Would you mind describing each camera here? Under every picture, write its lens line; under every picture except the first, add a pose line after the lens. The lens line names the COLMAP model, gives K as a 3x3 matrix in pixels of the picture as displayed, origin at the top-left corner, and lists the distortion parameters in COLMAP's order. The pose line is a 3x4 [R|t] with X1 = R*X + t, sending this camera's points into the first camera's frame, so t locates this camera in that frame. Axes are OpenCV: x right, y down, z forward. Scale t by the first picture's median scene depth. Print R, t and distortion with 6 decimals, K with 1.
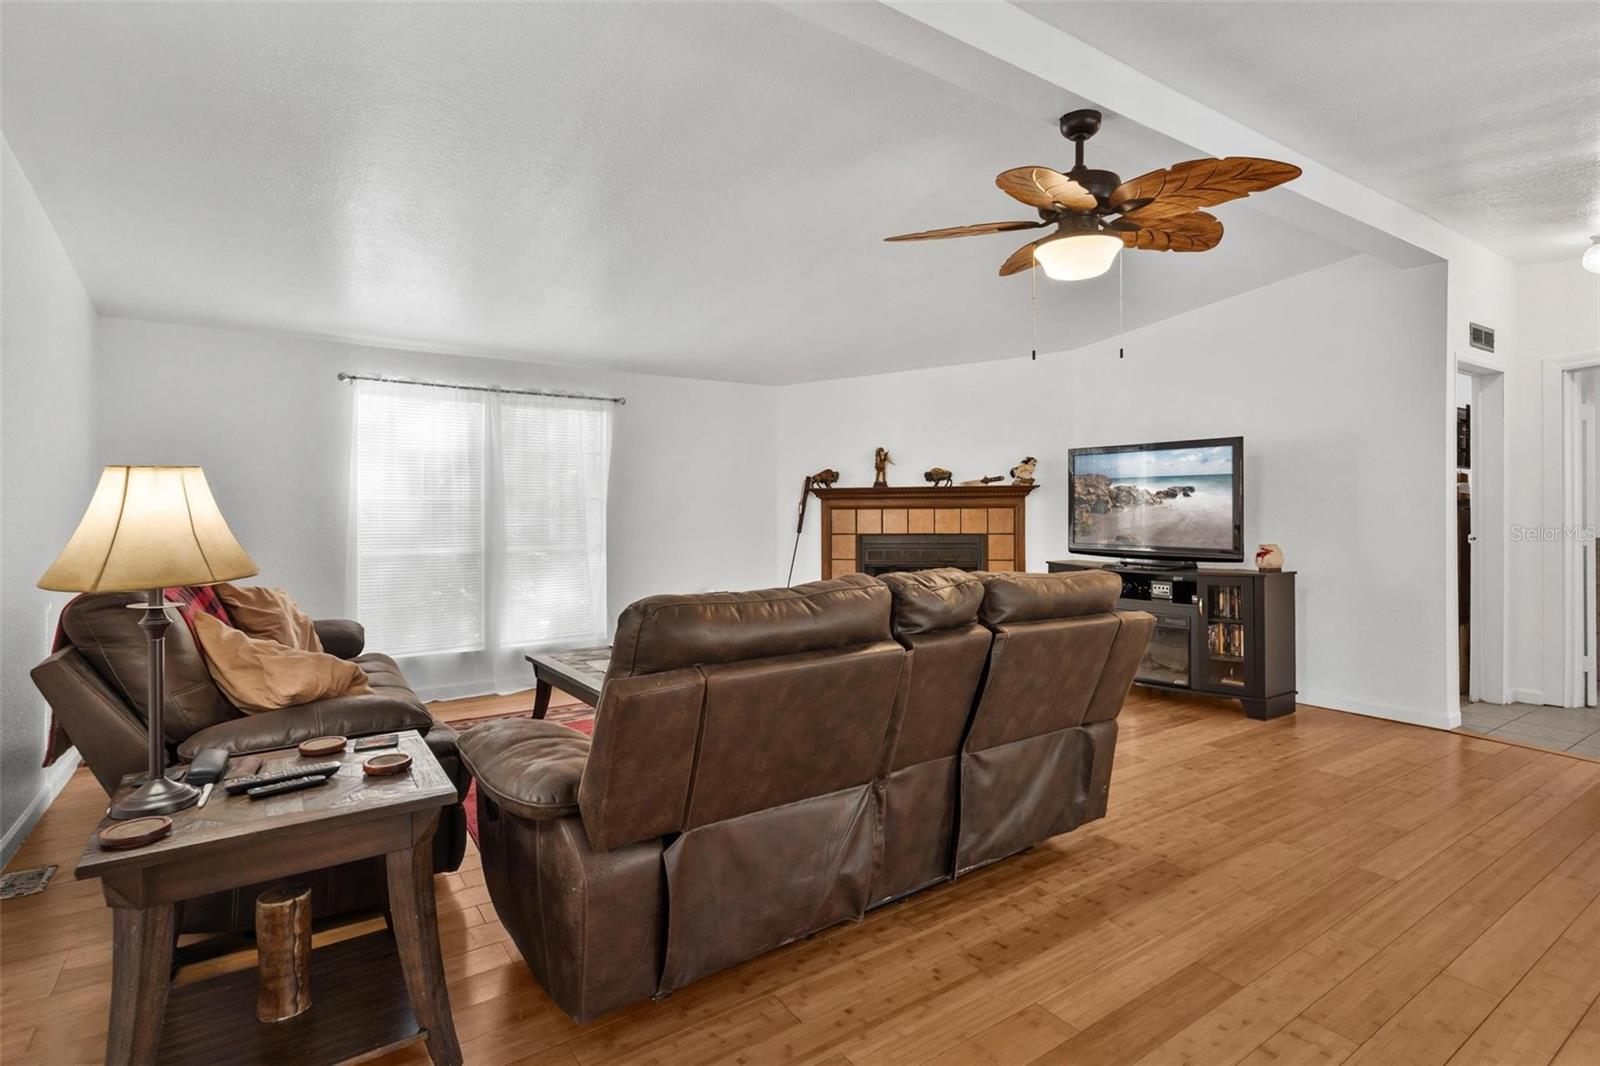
lens RADIAL K [[785.0, 0, 801.7], [0, 785.0, 523.1], [0, 0, 1]] dist [0.001286, 0.000095]
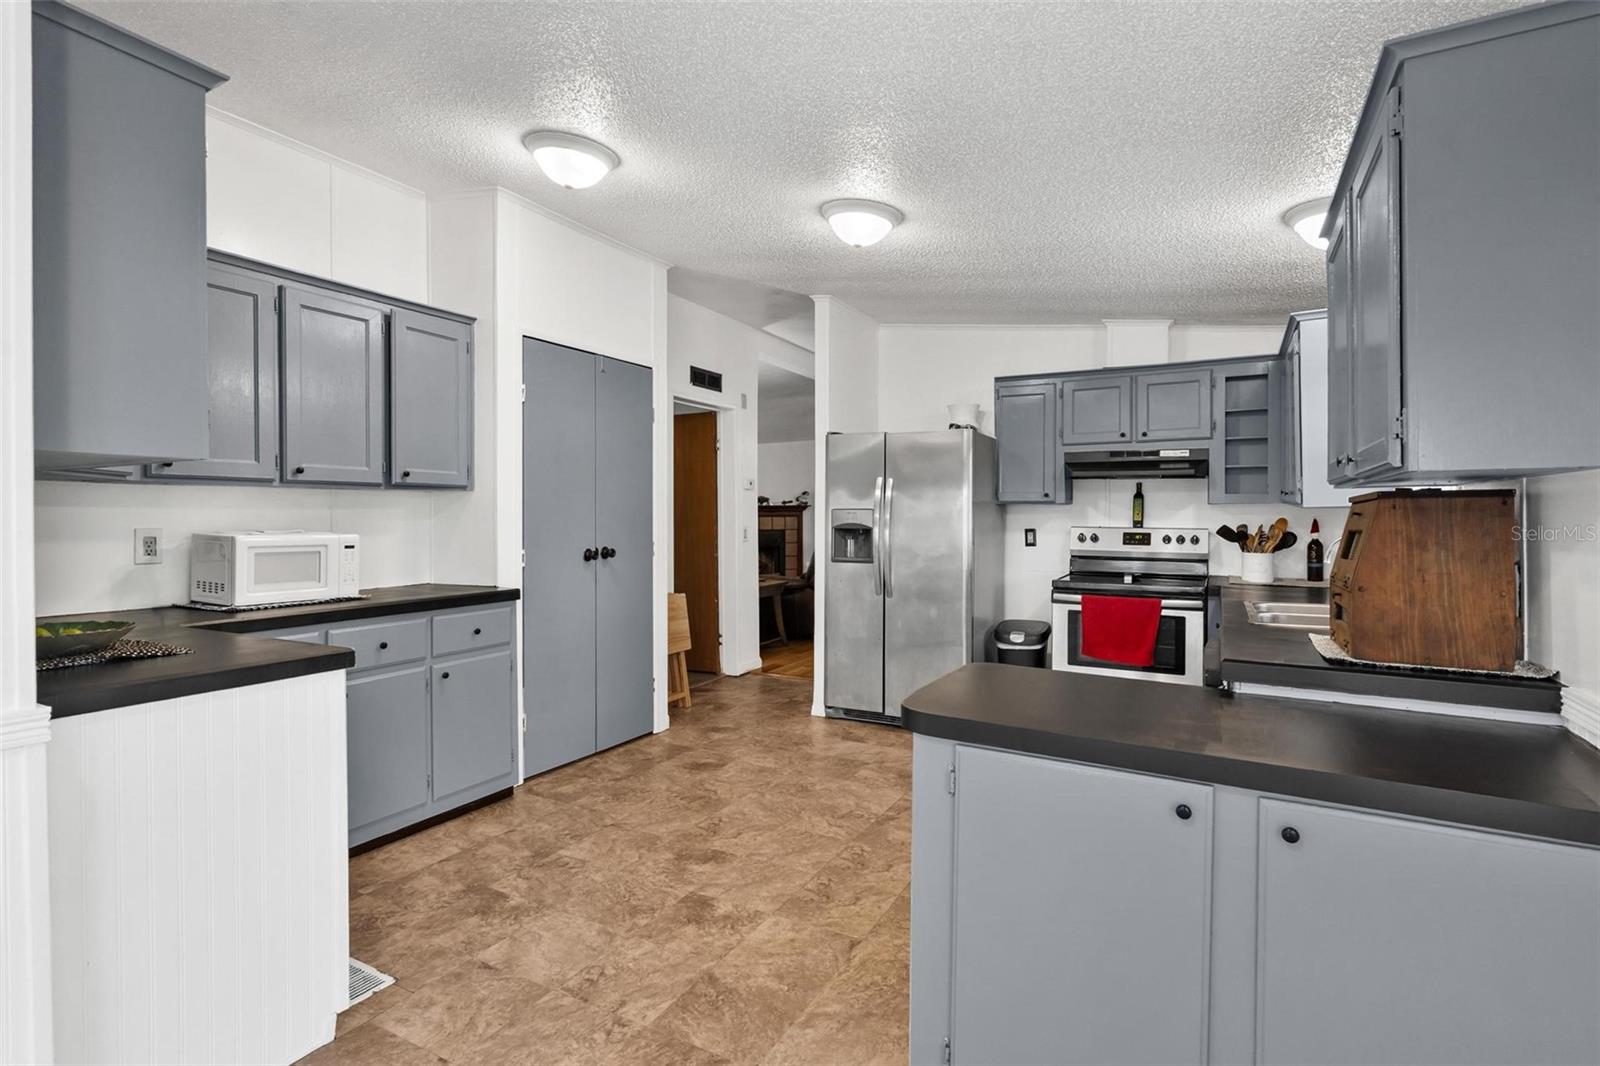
lens RADIAL K [[783.2, 0, 796.7], [0, 783.2, 509.4], [0, 0, 1]] dist [-0.001331, 0.000094]
pose [[0.891121, 0.004747, 0.453742, -0.813805], [0.008048, 0.999623, -0.026264, 0.018947], [-0.453695, 0.027056, 0.890746, -0.994009]]
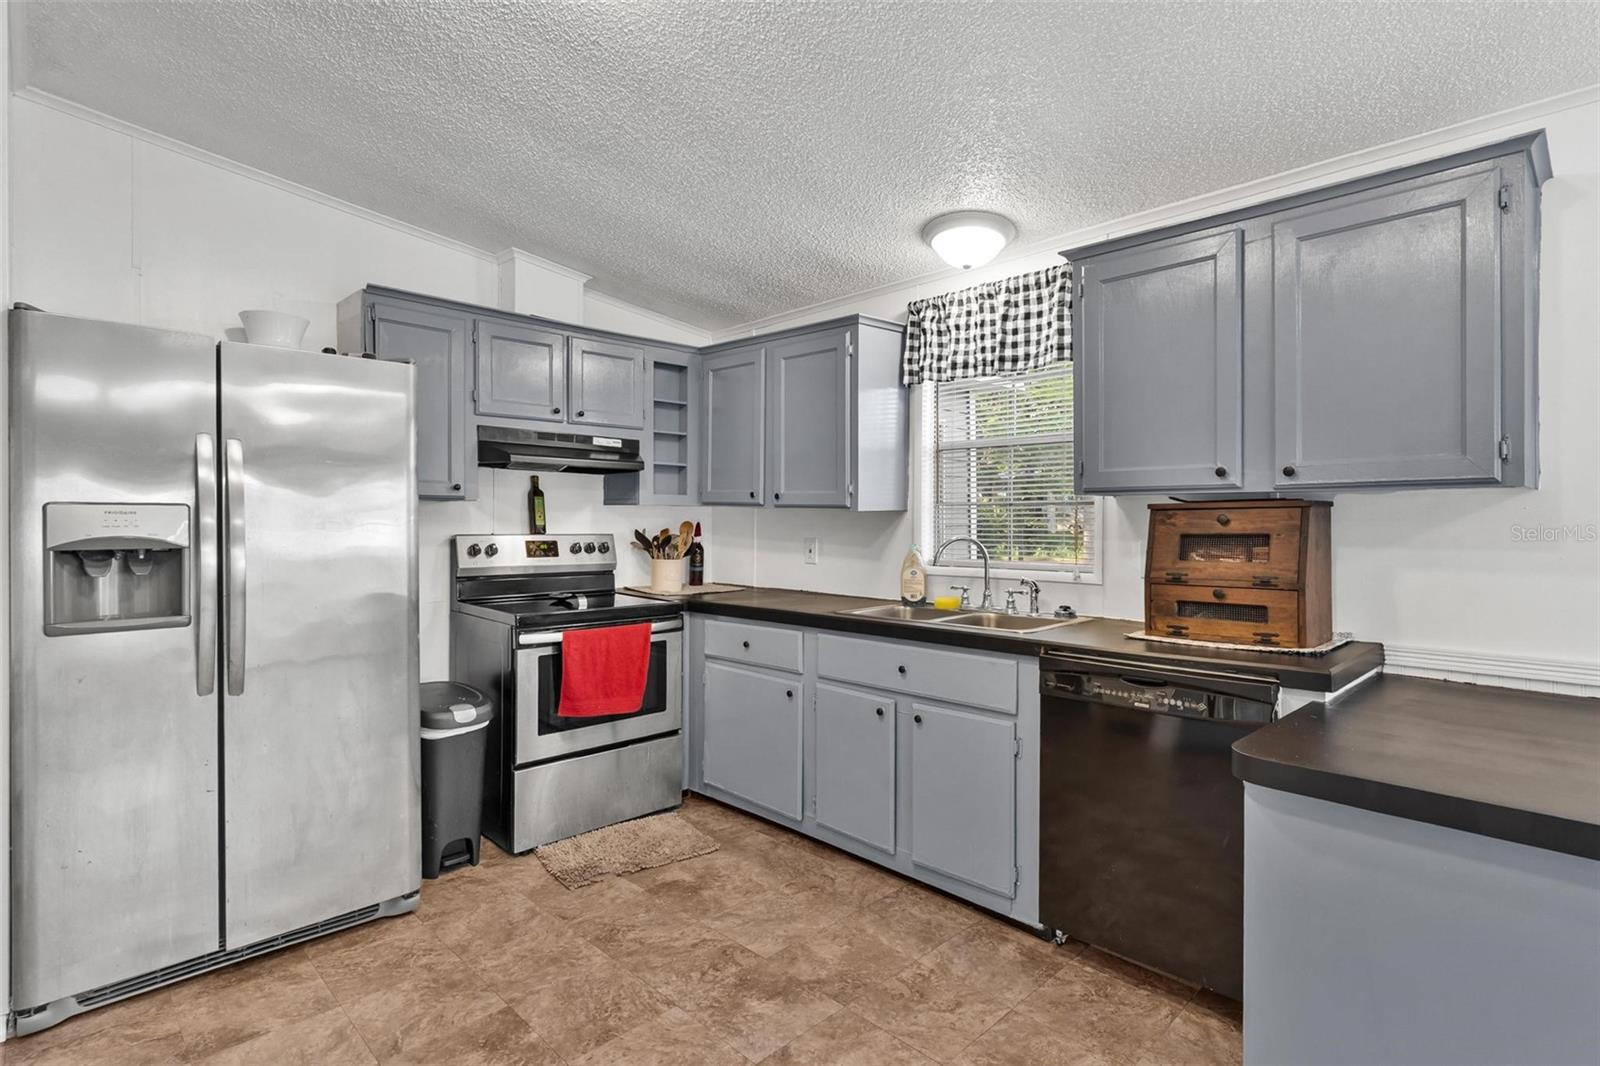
lens RADIAL K [[785.0, 0, 801.7], [0, 785.0, 523.1], [0, 0, 1]] dist [0.001286, 0.000095]
pose [[-0.173861, -0.004754, 0.984759, -0.773552], [0.017209, 0.999821, 0.007865, 0.007242], [-0.984620, 0.018314, -0.173748, -0.441939]]
